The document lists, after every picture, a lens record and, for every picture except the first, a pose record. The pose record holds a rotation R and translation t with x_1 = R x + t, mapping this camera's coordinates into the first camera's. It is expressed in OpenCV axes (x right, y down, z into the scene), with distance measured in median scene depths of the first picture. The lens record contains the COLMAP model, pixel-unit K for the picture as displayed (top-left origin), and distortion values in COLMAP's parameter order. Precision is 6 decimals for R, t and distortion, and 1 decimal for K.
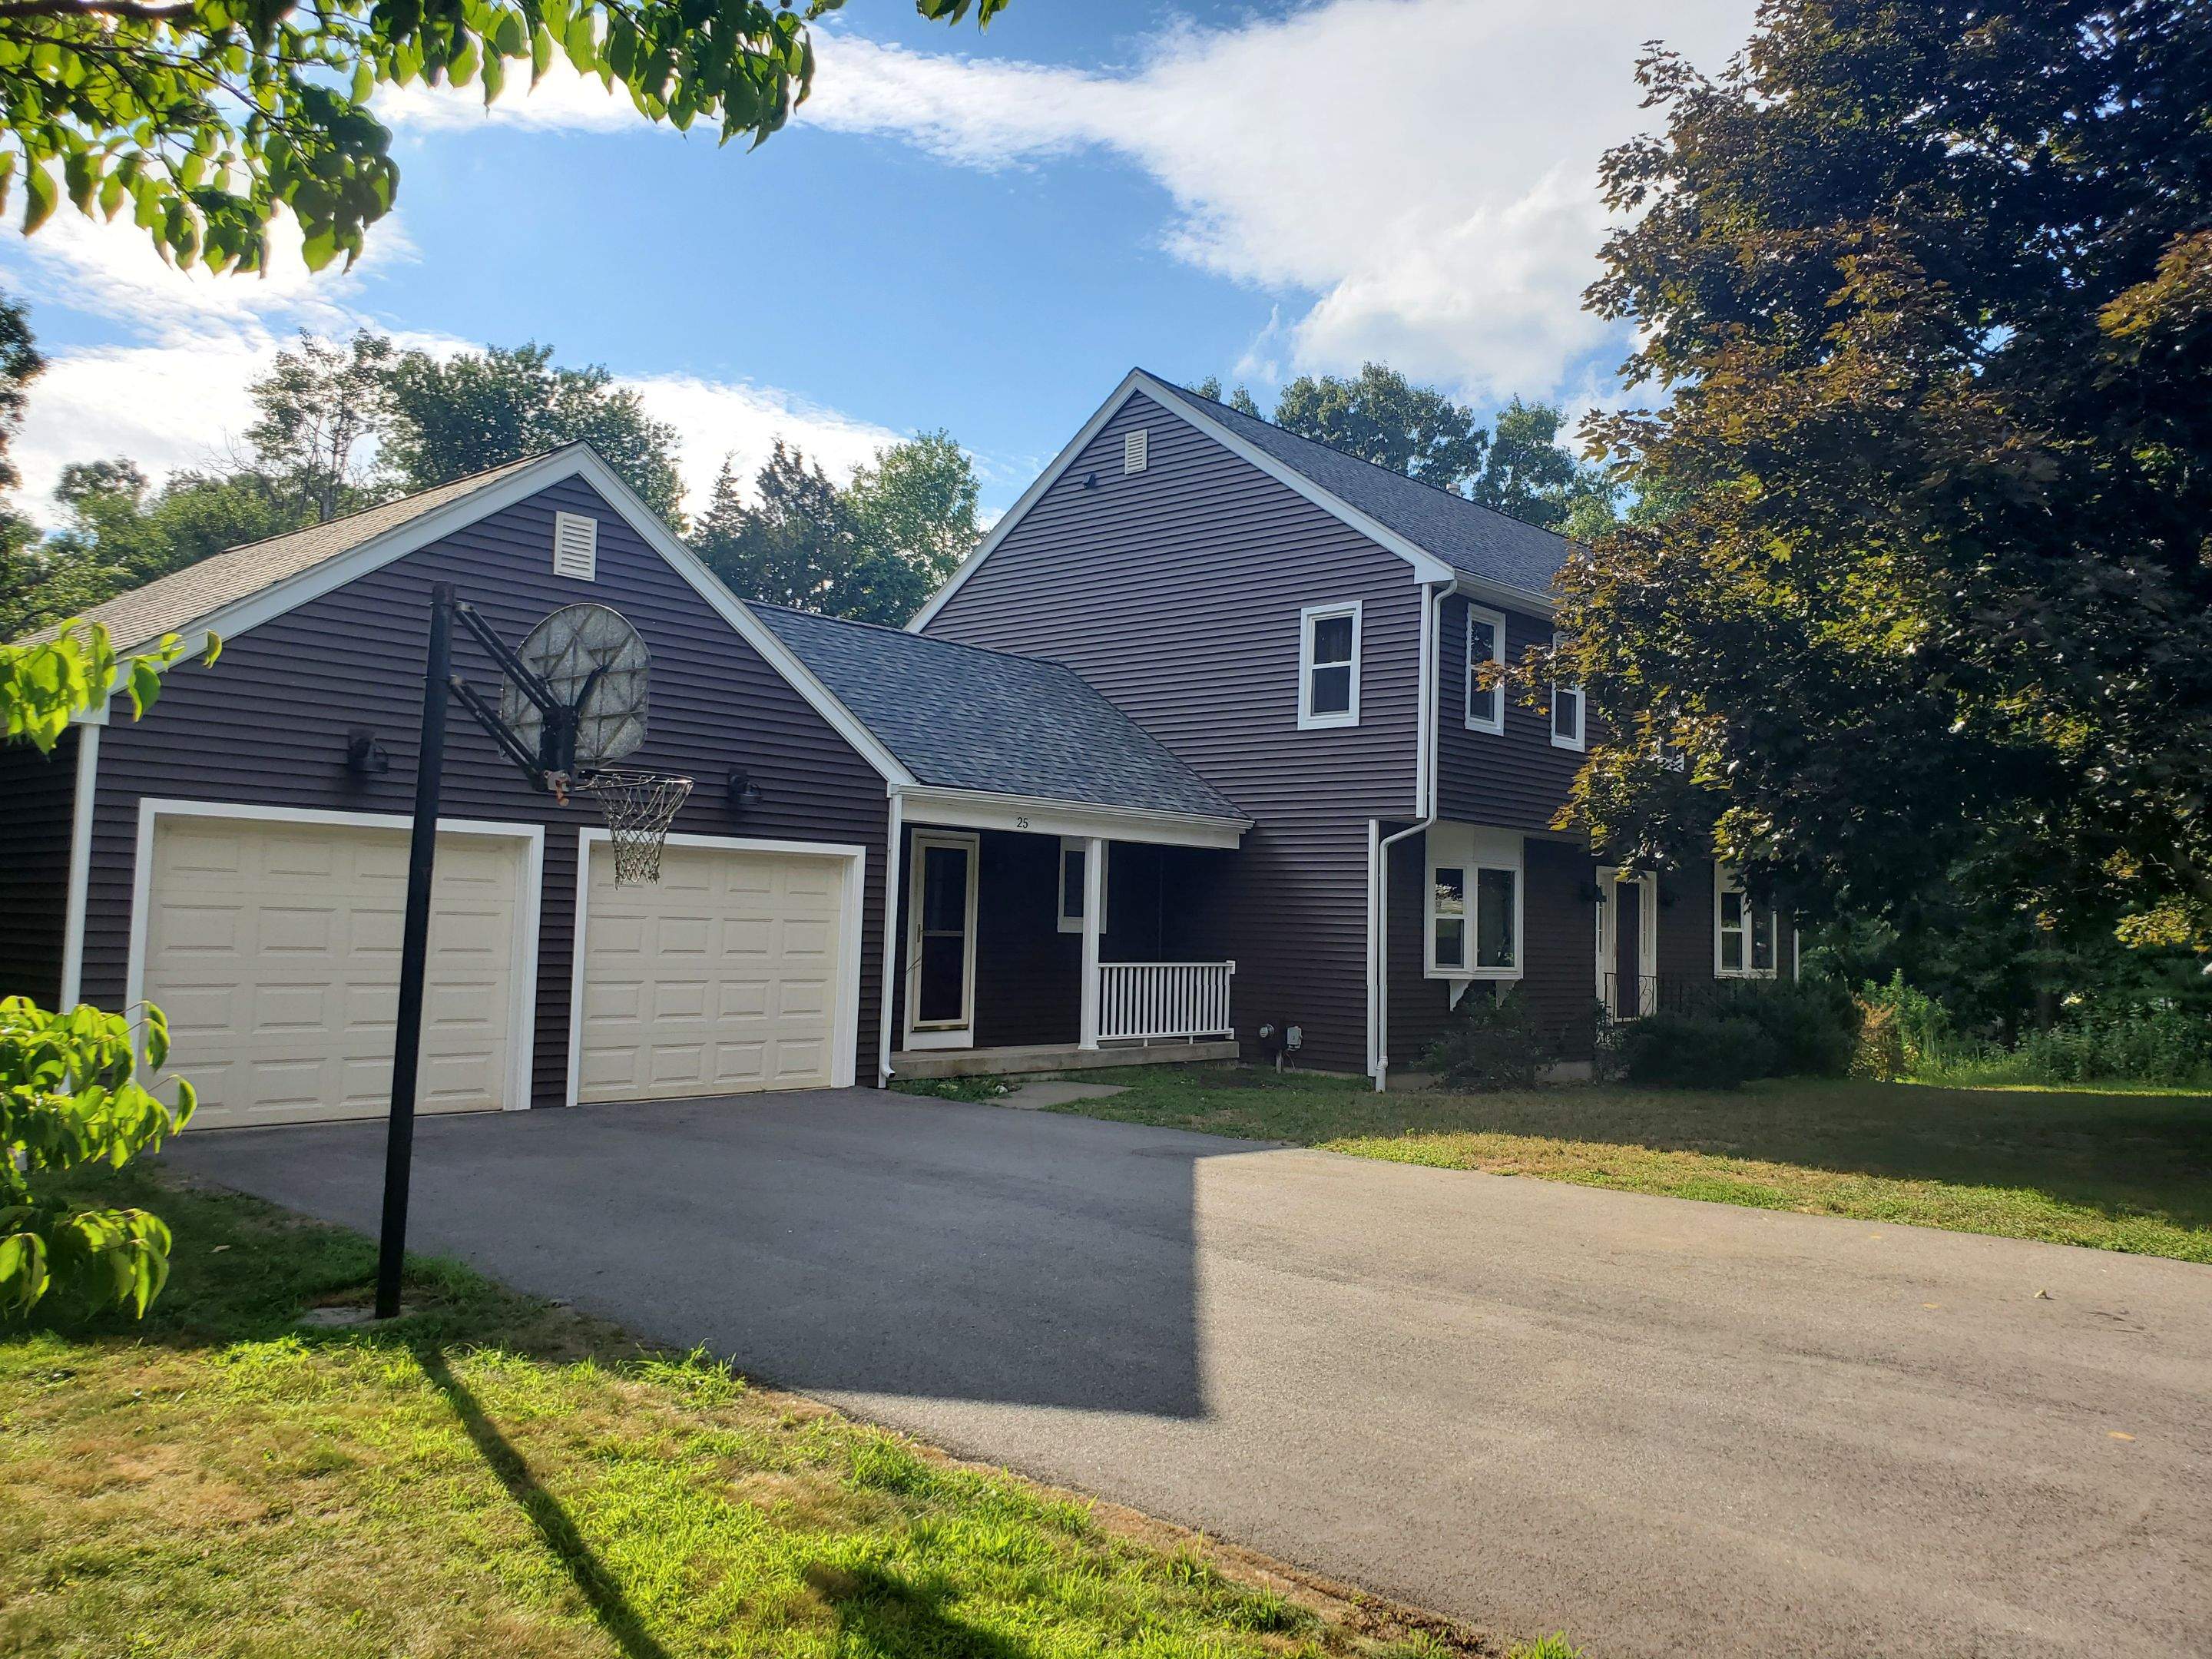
lens RADIAL K [[1696.4, 0, 1106.0], [0, 1696.4, 829.5], [0, 0, 1]] dist [-0.007556, -0.004660]
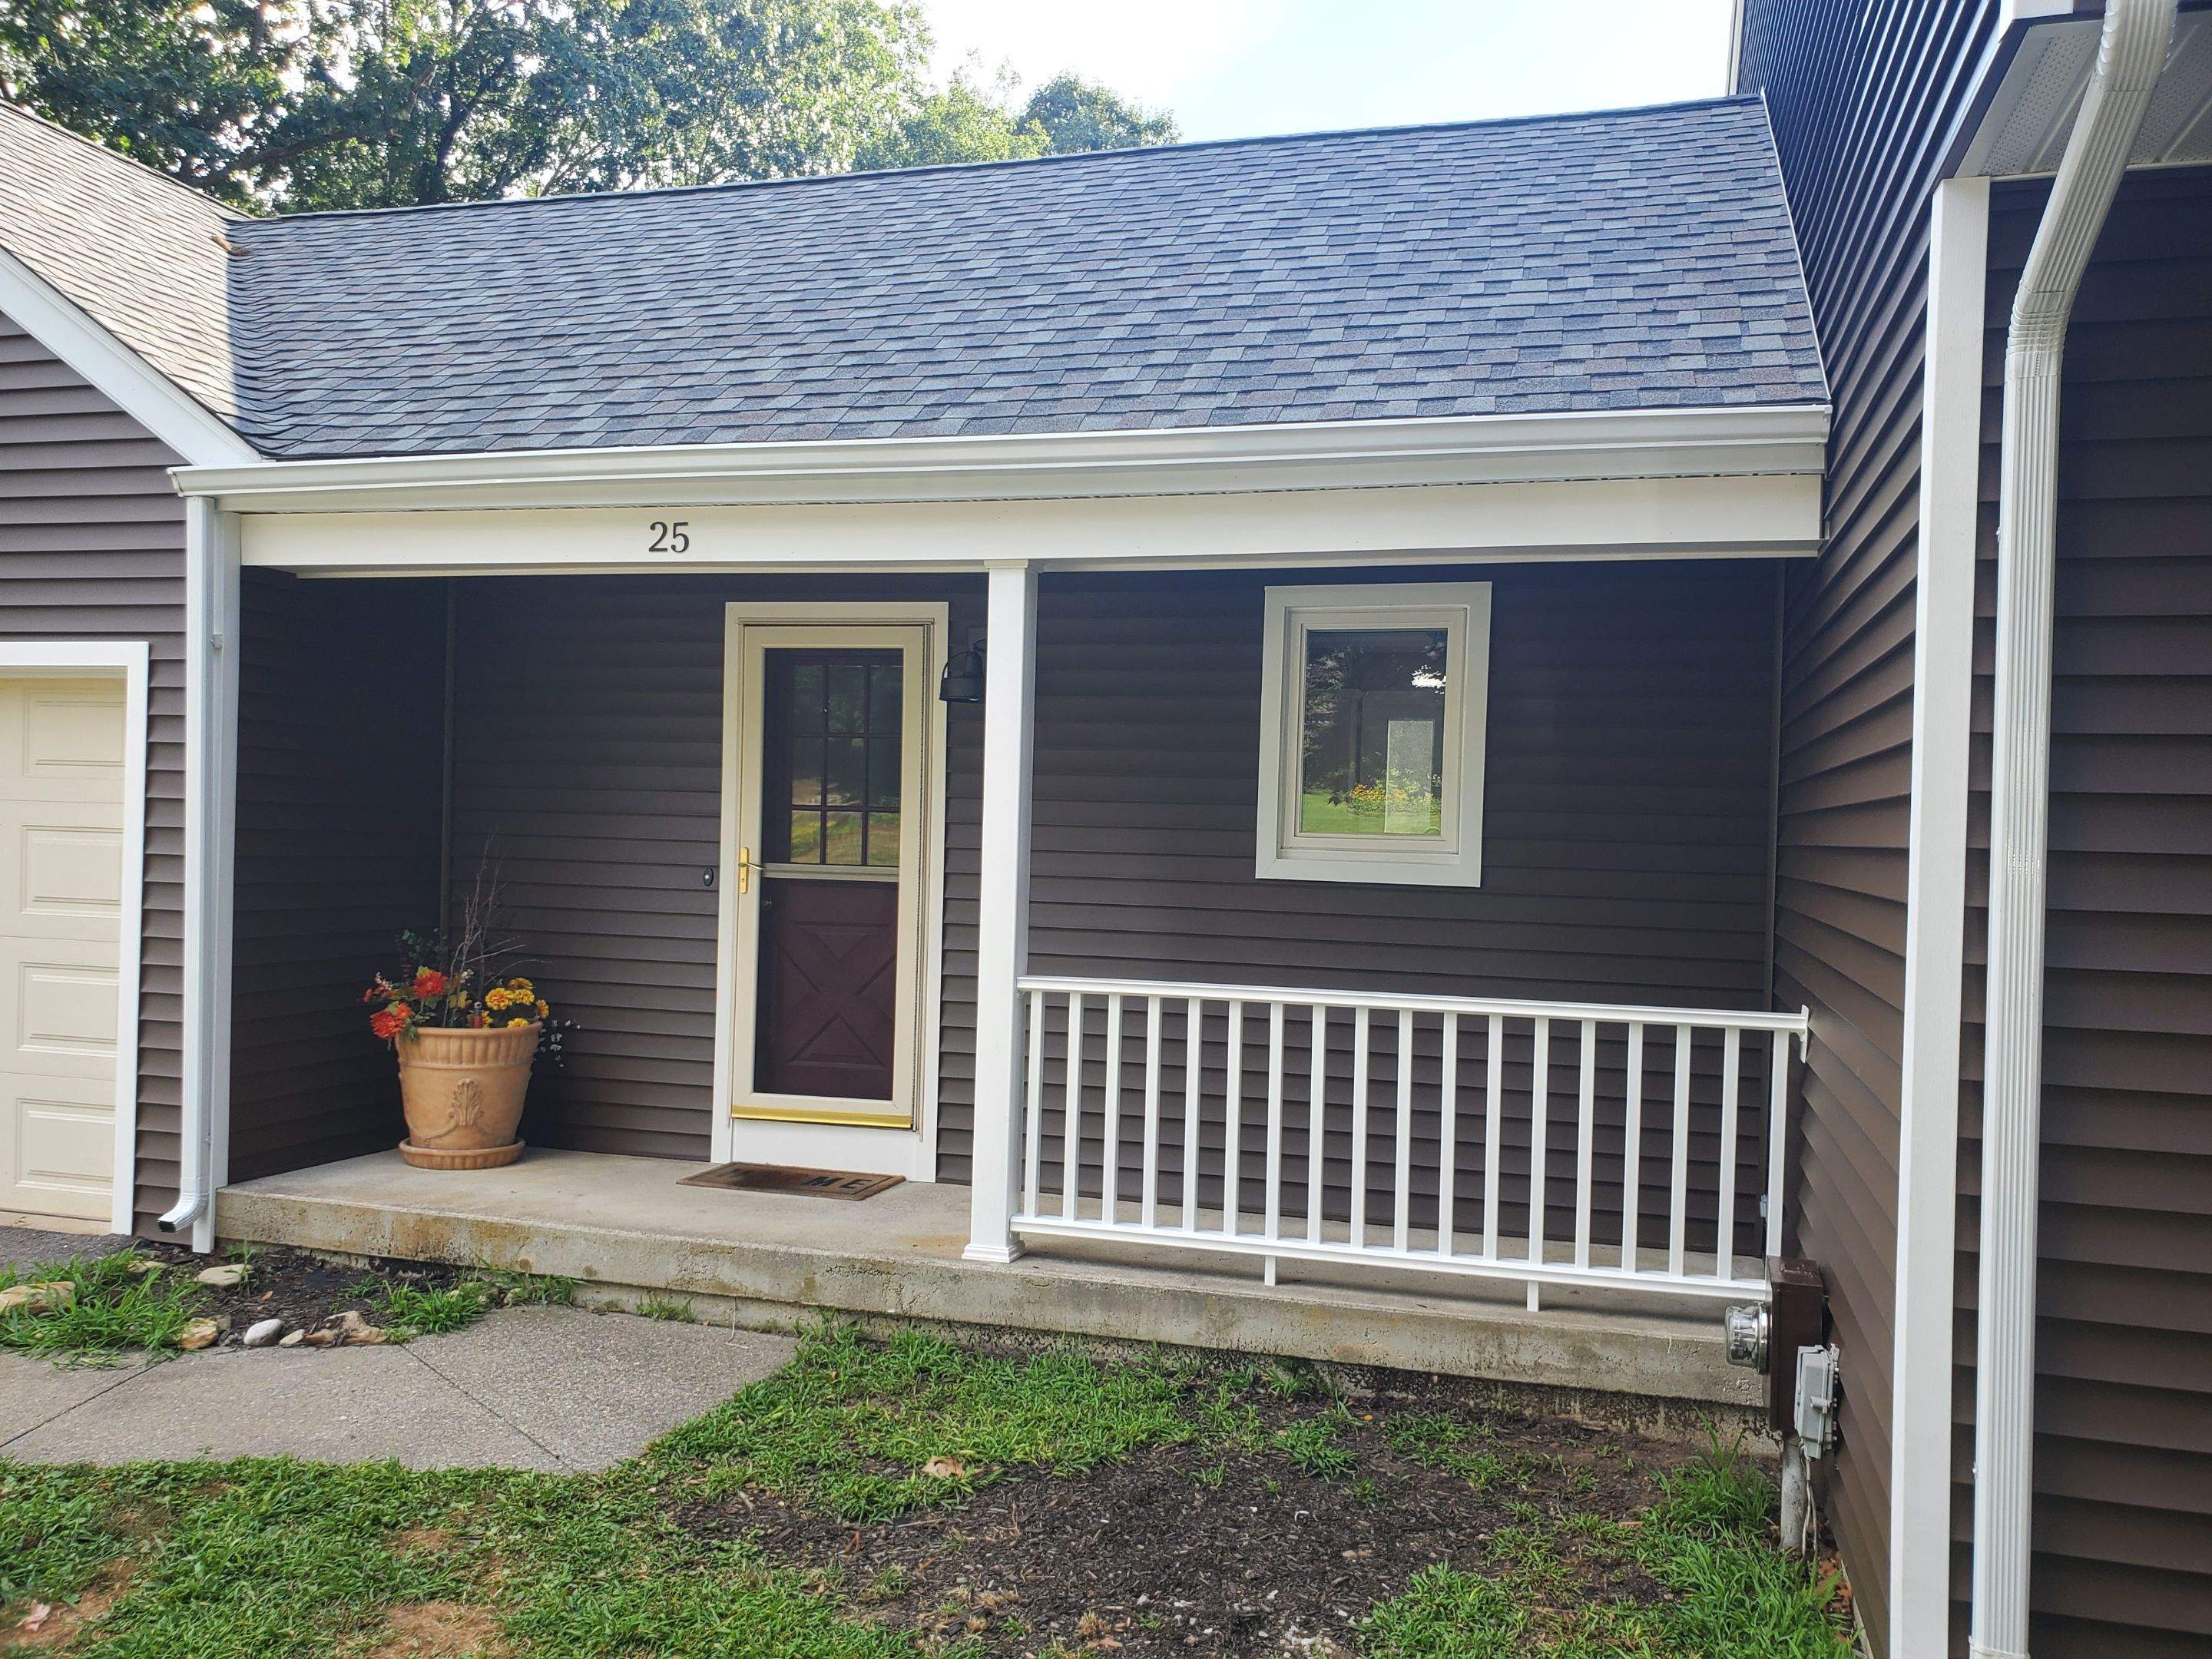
lens RADIAL K [[1678.8, 0, 1106.0], [0, 1678.8, 829.5], [0, 0, 1]] dist [-0.001894, -0.002396]
pose [[0.459620, -0.015282, -0.887984, 0.254998], [0.039558, 0.999212, 0.003279, 0.051014], [0.887234, -0.036633, 0.459862, 0.846103]]
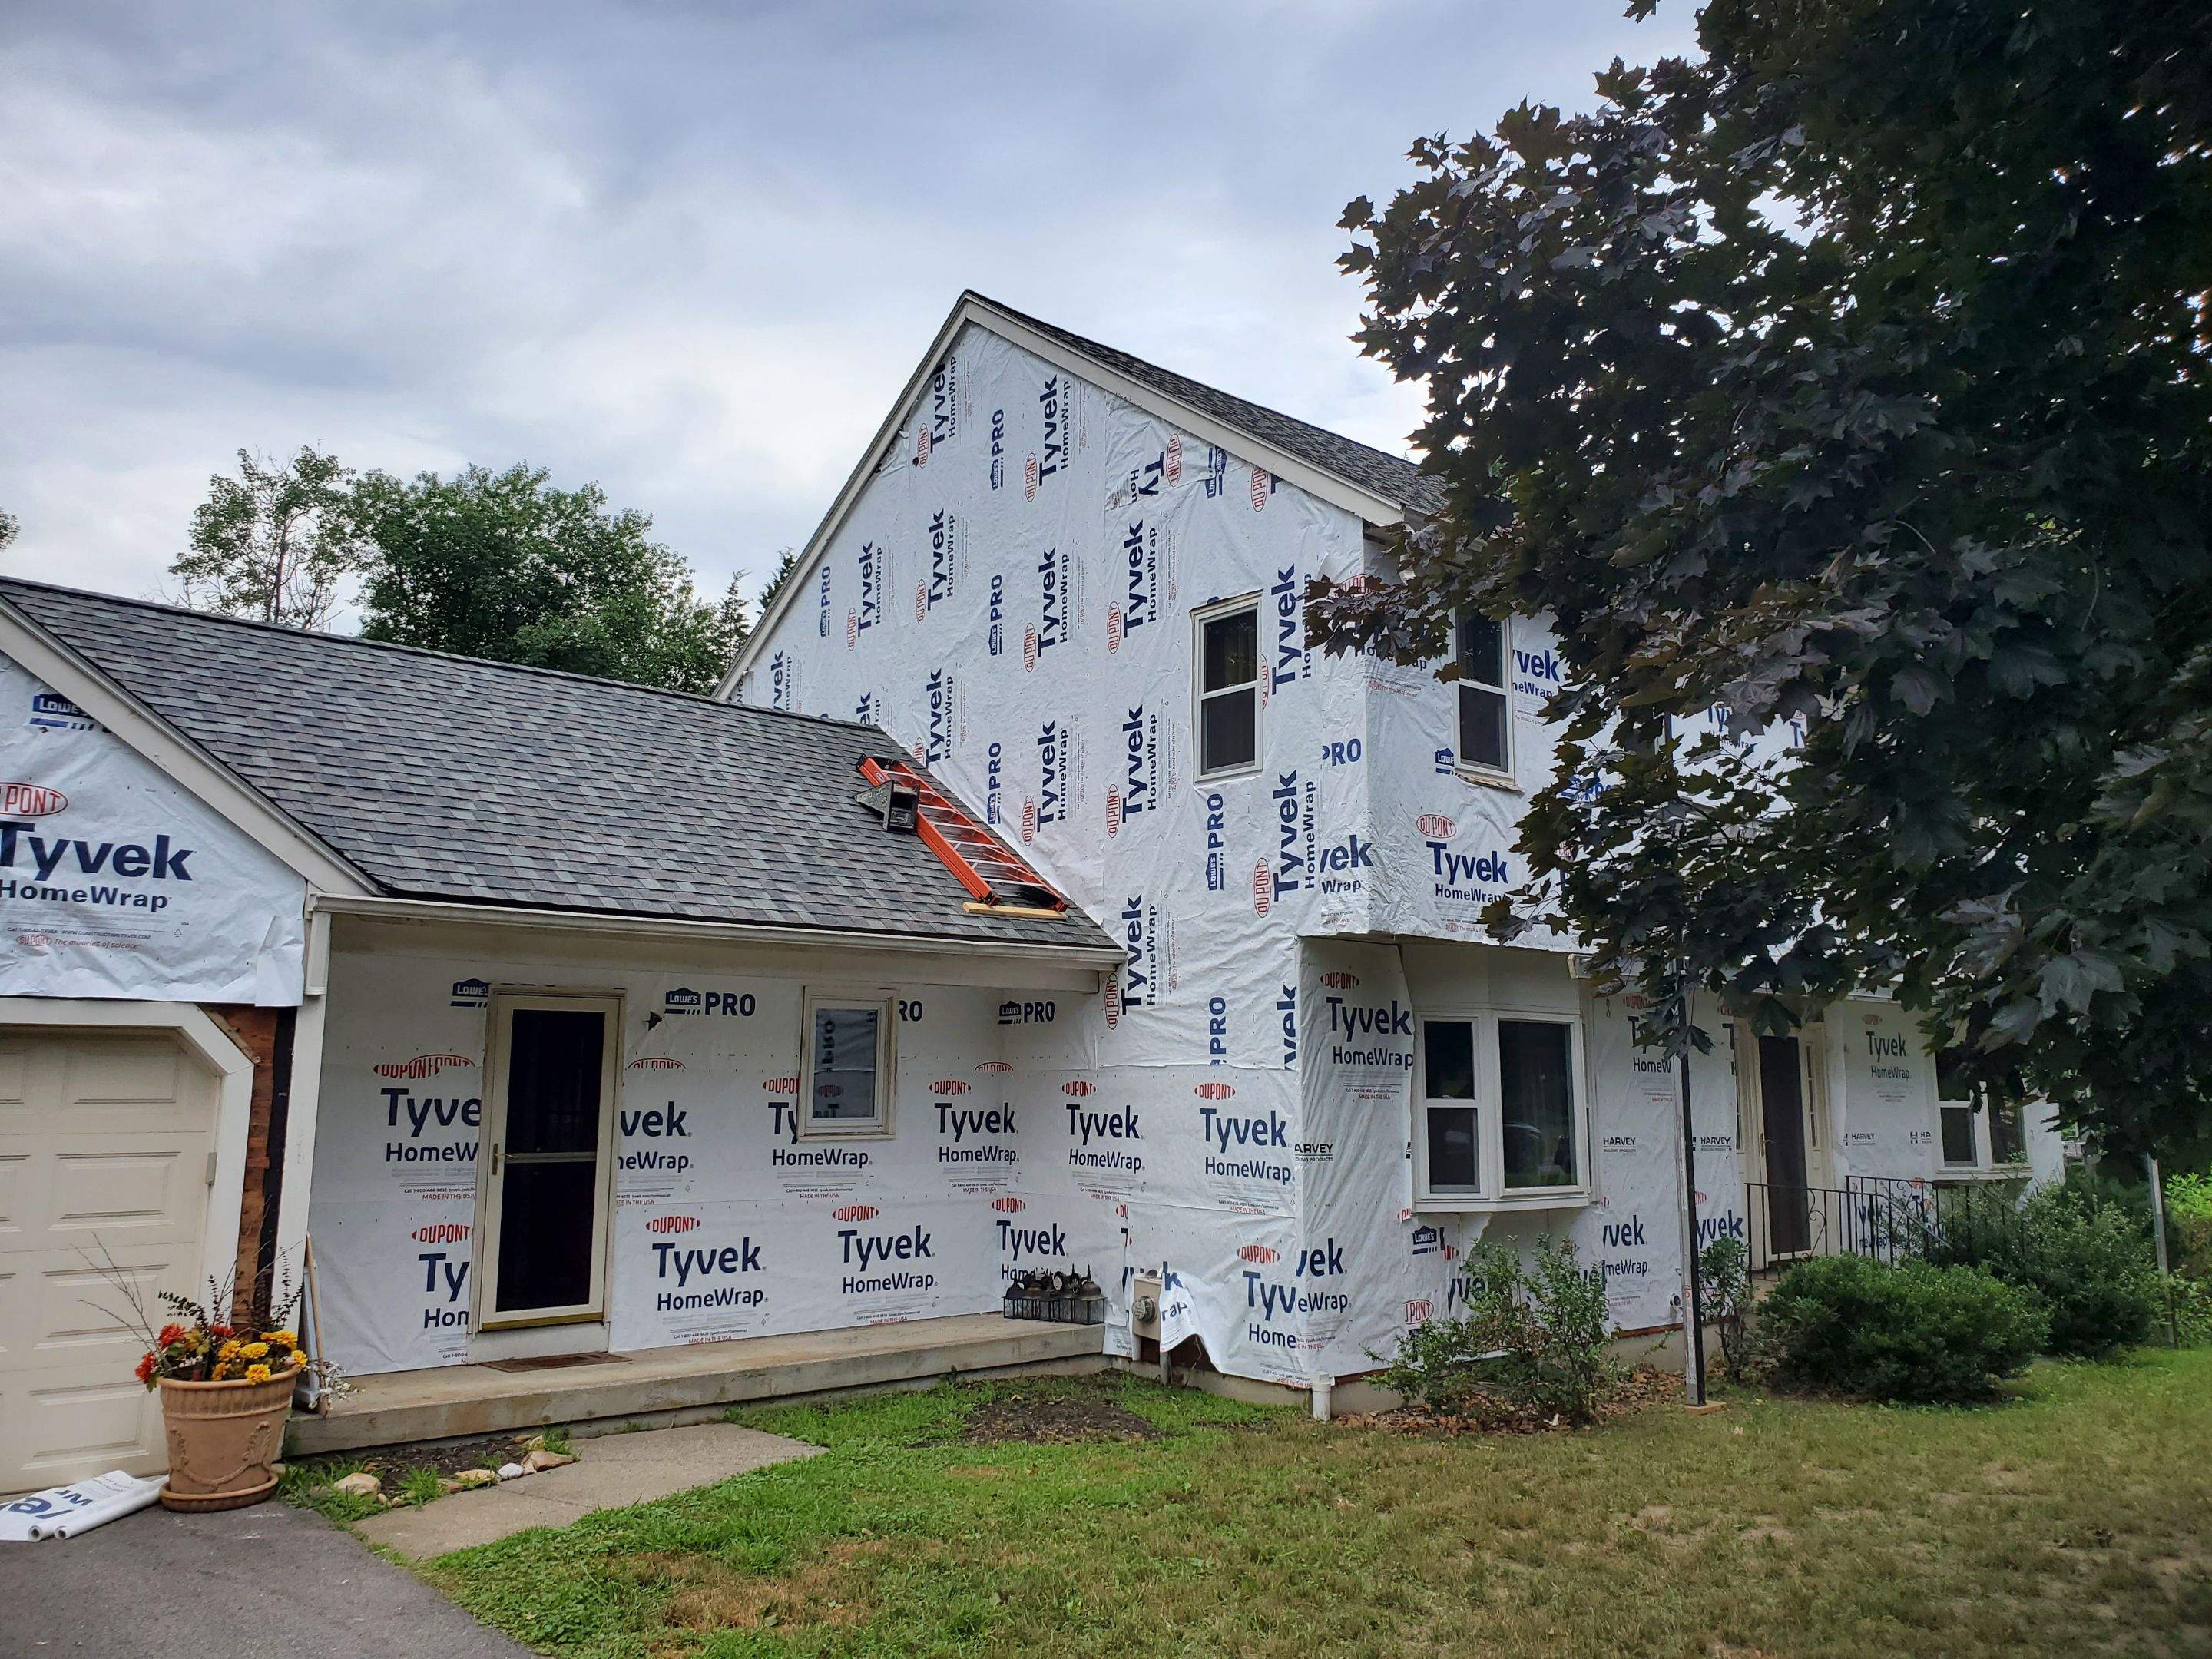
lens RADIAL K [[1678.8, 0, 1106.0], [0, 1678.8, 829.5], [0, 0, 1]] dist [-0.001894, -0.002396]
pose [[0.994860, -0.036540, -0.094435, 0.147454], [0.027460, 0.995029, -0.095728, 0.009187], [0.097464, 0.092642, 0.990918, 0.415048]]
